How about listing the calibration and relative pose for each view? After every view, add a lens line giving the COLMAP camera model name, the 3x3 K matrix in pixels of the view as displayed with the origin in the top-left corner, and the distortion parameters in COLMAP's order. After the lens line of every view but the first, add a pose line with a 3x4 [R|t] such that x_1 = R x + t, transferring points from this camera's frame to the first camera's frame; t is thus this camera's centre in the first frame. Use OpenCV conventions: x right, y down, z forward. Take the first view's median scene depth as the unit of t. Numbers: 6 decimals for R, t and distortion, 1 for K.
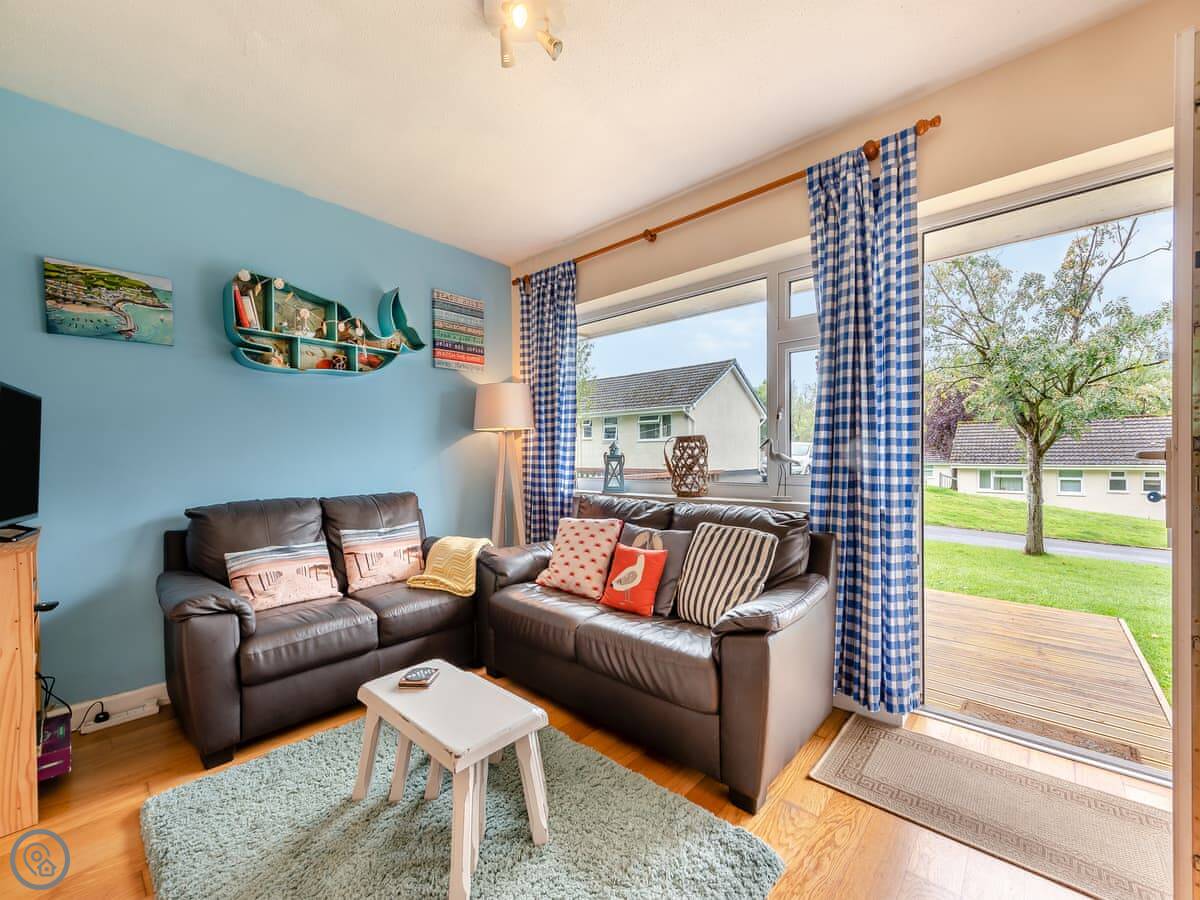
lens RADIAL K [[477.0, 0, 649.2], [0, 477.0, 457.8], [0, 0, 1]] dist [0.010899, -0.001247]
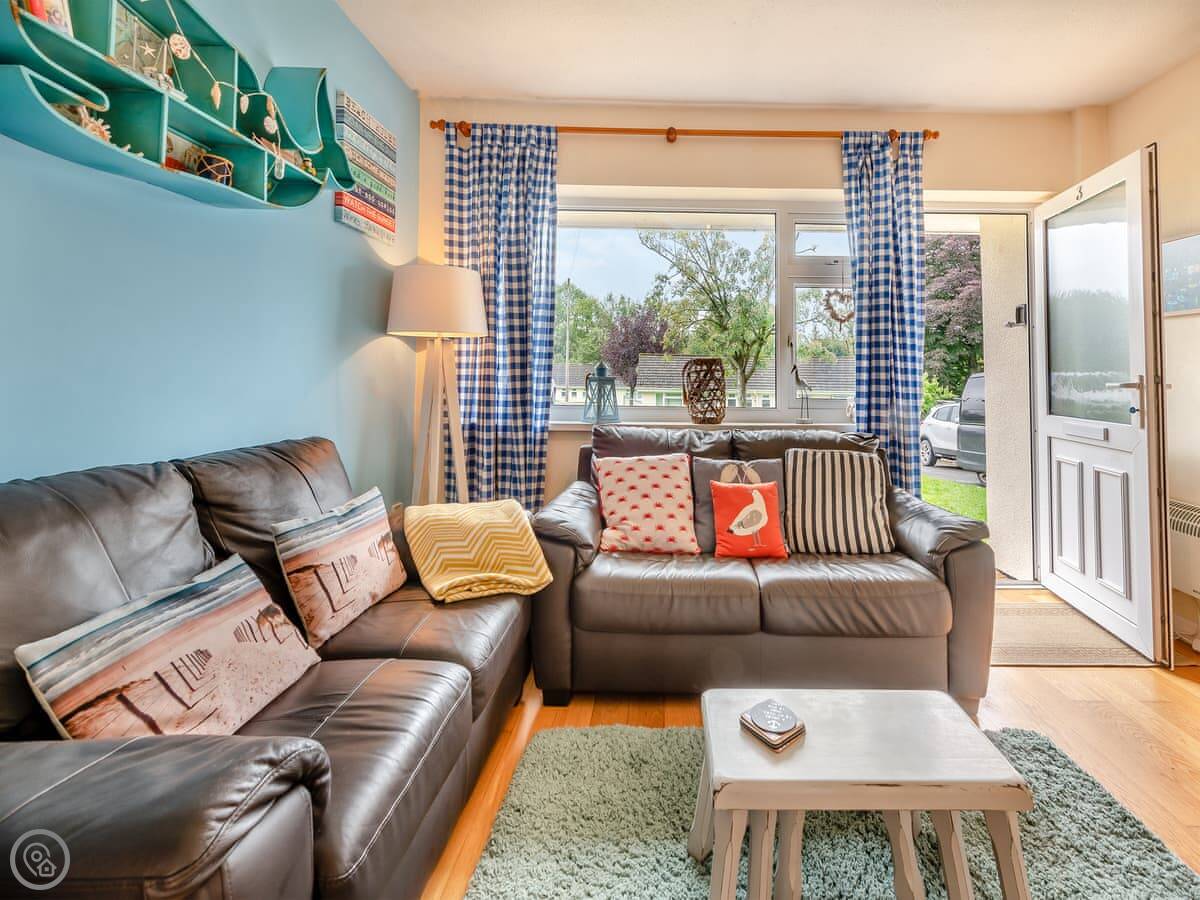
lens RADIAL K [[477.0, 0, 638.1], [0, 477.0, 363.6], [0, 0, 1]] dist [0.010899, -0.001247]
pose [[0.767089, 0.037542, 0.640442, -0.699832], [-0.013547, 0.999012, -0.042335, 0.007211], [-0.641398, 0.023799, 0.766839, 0.411673]]
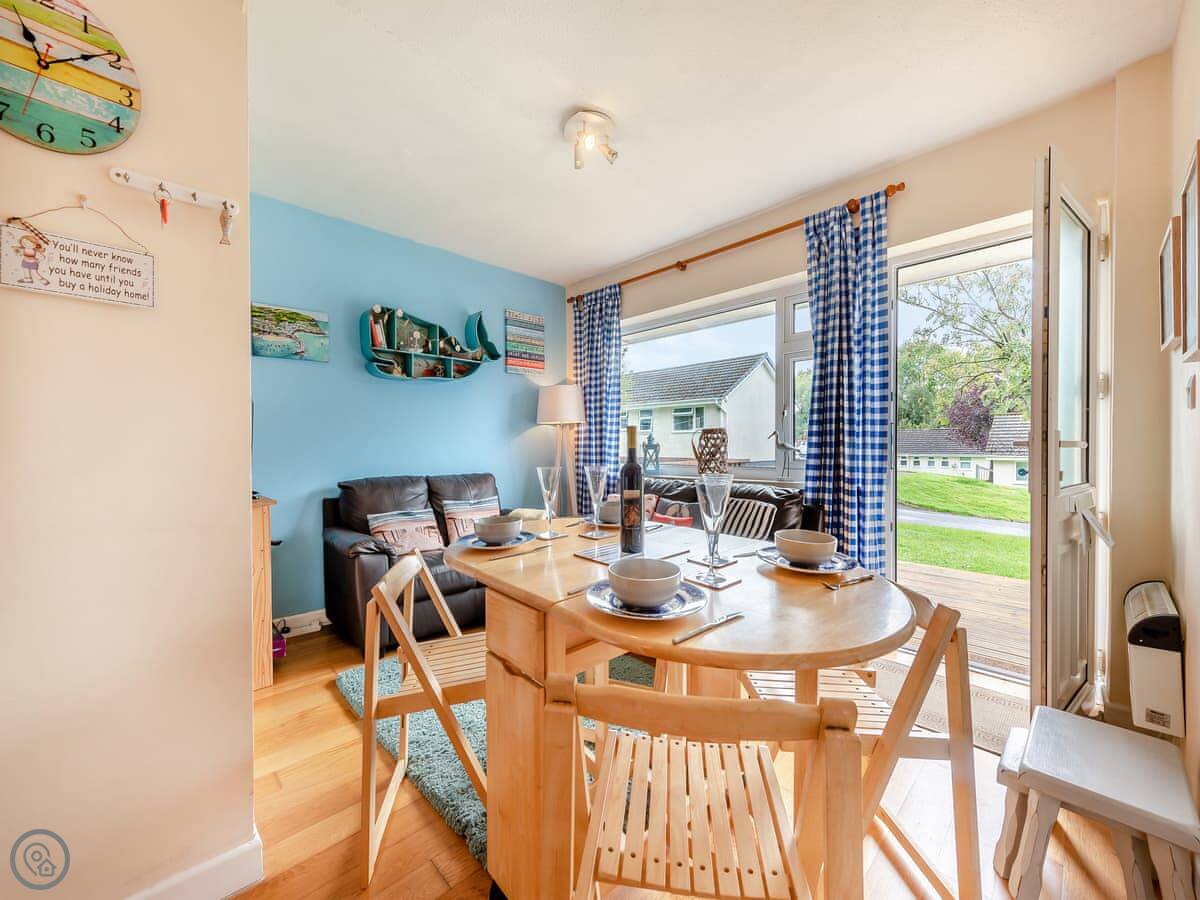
lens RADIAL K [[477.0, 0, 651.6], [0, 477.0, 453.0], [0, 0, 1]] dist [0.010899, -0.001247]
pose [[0.997730, 0.004560, -0.067191, 0.012210], [-0.003954, 0.999950, 0.009154, 0.007344], [0.067229, -0.008867, 0.997698, -0.271517]]
